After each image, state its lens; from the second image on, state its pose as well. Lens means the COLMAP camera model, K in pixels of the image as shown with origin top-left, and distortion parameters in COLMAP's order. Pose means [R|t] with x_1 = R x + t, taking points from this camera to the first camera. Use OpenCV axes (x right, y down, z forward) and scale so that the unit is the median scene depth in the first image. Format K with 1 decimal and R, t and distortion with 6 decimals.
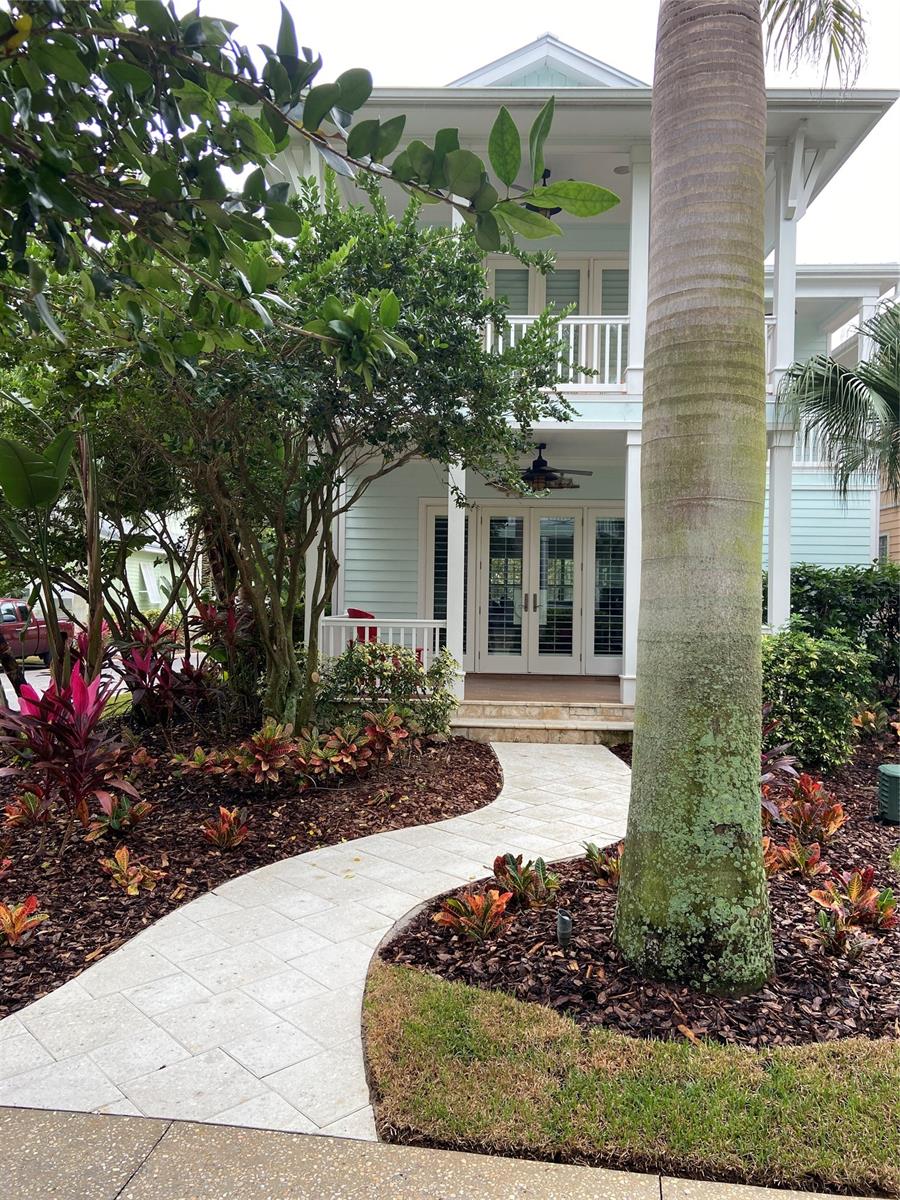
lens RADIAL K [[908.2, 0, 454.4], [0, 908.2, 595.7], [0, 0, 1]] dist [0.027792, -0.032657]
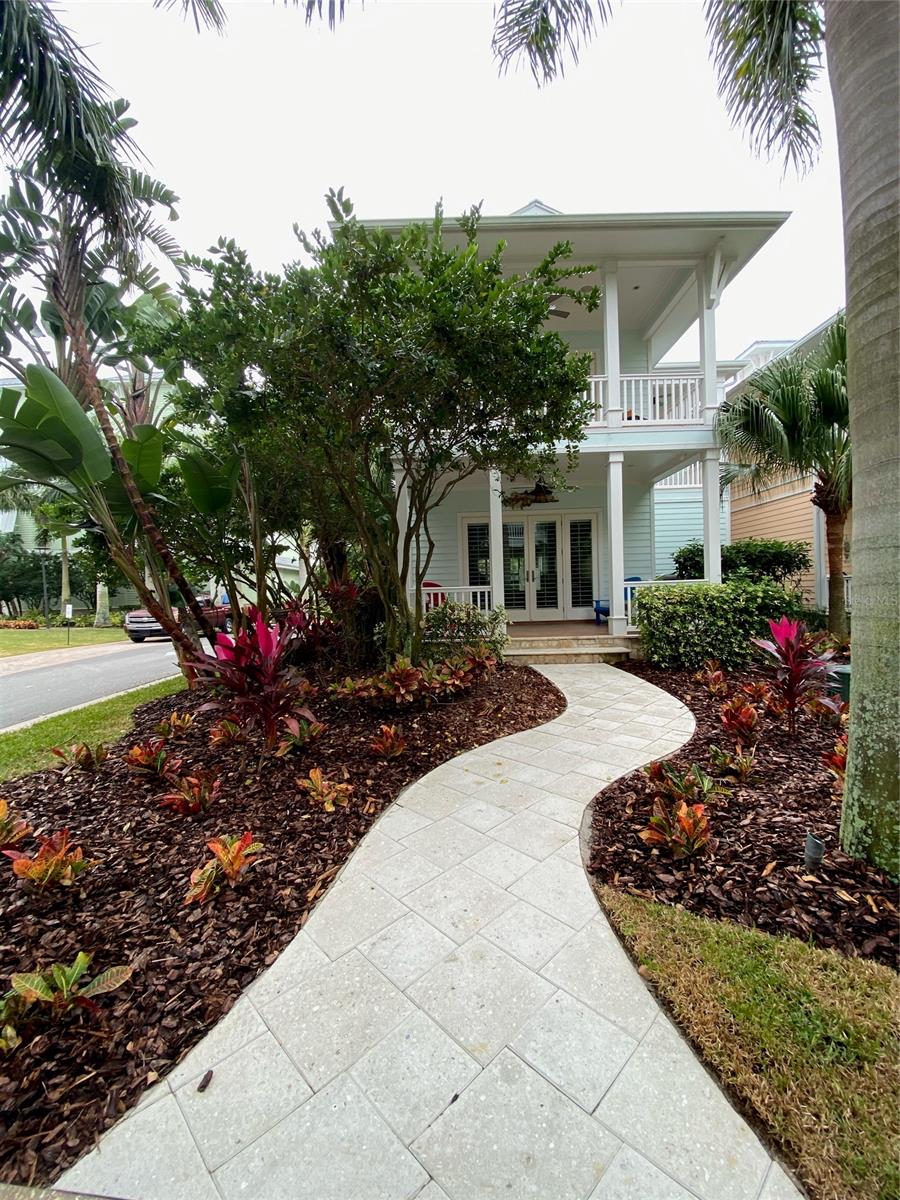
lens RADIAL K [[486.6, 0, 441.7], [0, 486.6, 603.1], [0, 0, 1]] dist [-0.013192, -0.001320]
pose [[0.998944, -0.044776, 0.010276, -0.176338], [0.044450, 0.998559, 0.030068, 0.048827], [-0.011607, -0.029580, 0.999495, 0.341045]]
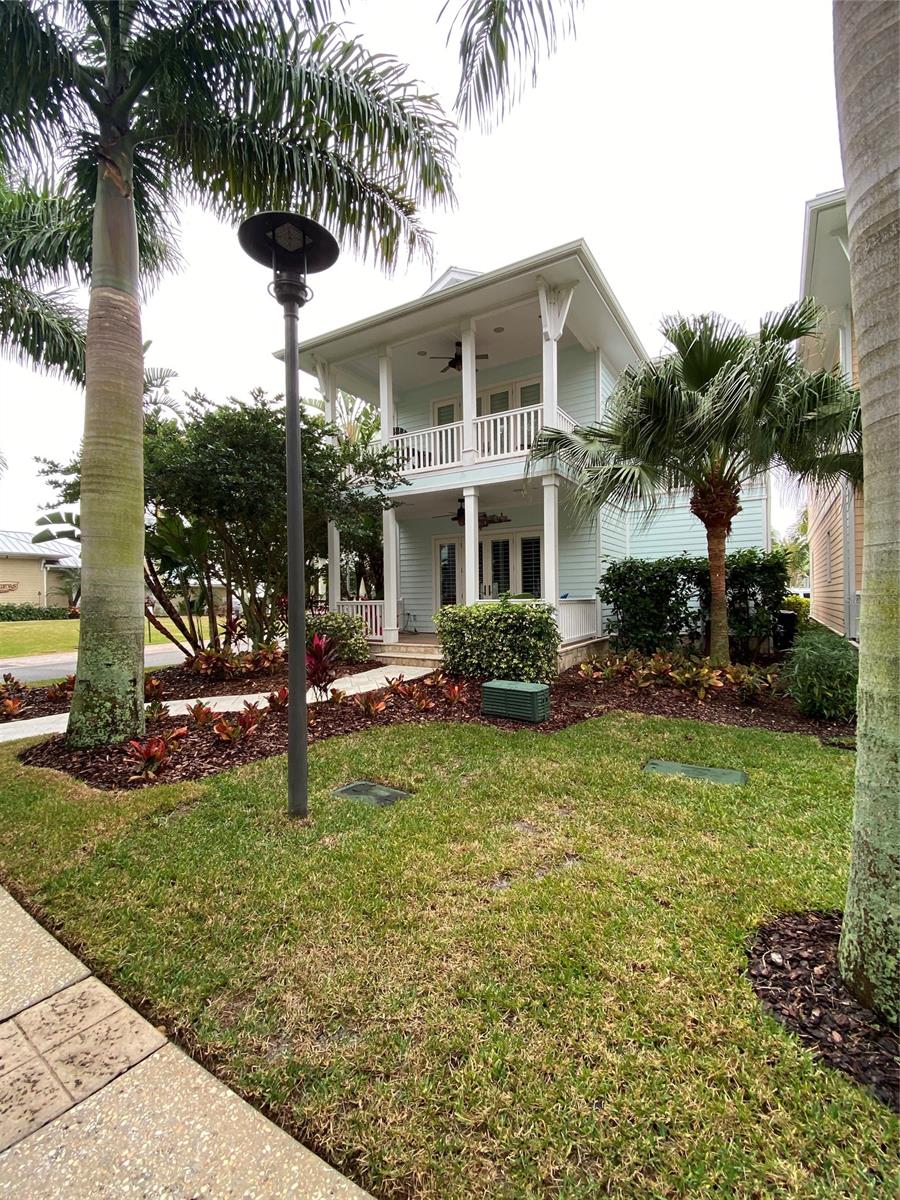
lens RADIAL K [[535.6, 0, 455.0], [0, 535.6, 602.8], [0, 0, 1]] dist [0.002434, 0.000047]
pose [[0.869870, -0.023836, -0.492704, 1.144601], [0.032717, 0.999420, 0.009412, 0.044062], [0.492194, -0.024307, 0.870146, 0.176945]]
